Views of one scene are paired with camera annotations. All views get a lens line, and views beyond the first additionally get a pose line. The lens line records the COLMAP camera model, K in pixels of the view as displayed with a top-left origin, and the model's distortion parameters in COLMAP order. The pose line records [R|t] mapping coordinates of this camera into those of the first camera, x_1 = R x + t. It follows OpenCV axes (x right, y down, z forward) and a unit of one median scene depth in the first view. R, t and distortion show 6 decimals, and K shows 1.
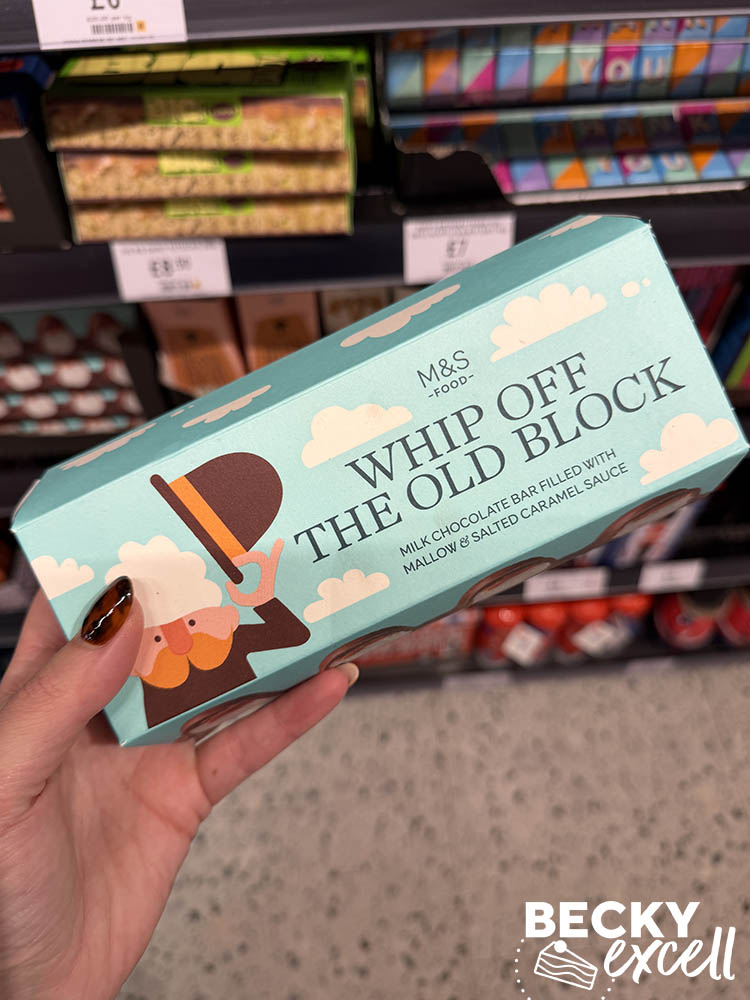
lens RADIAL K [[695.2, 0, 366.8], [0, 695.2, 507.9], [0, 0, 1]] dist [-0.018534, 0.002823]
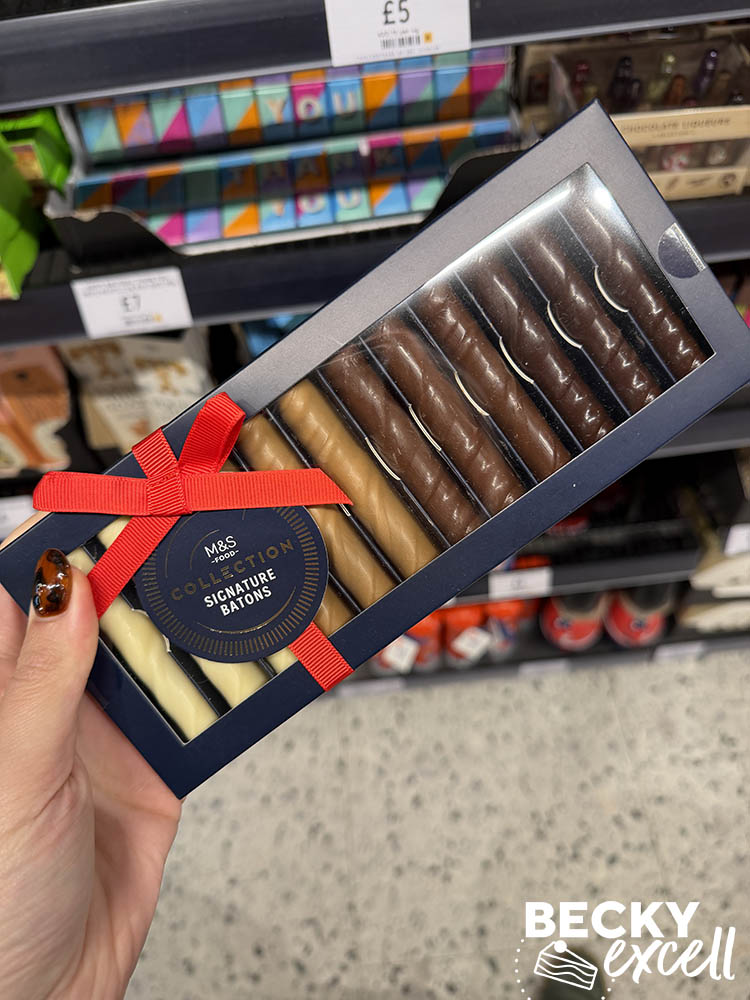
lens RADIAL K [[695.2, 0, 367.6], [0, 695.2, 504.6], [0, 0, 1]] dist [-0.018534, 0.002823]
pose [[0.997681, -0.045718, -0.050418, 0.233144], [0.046415, 0.998841, 0.012726, -0.033170], [0.049777, -0.015037, 0.998647, -0.003928]]
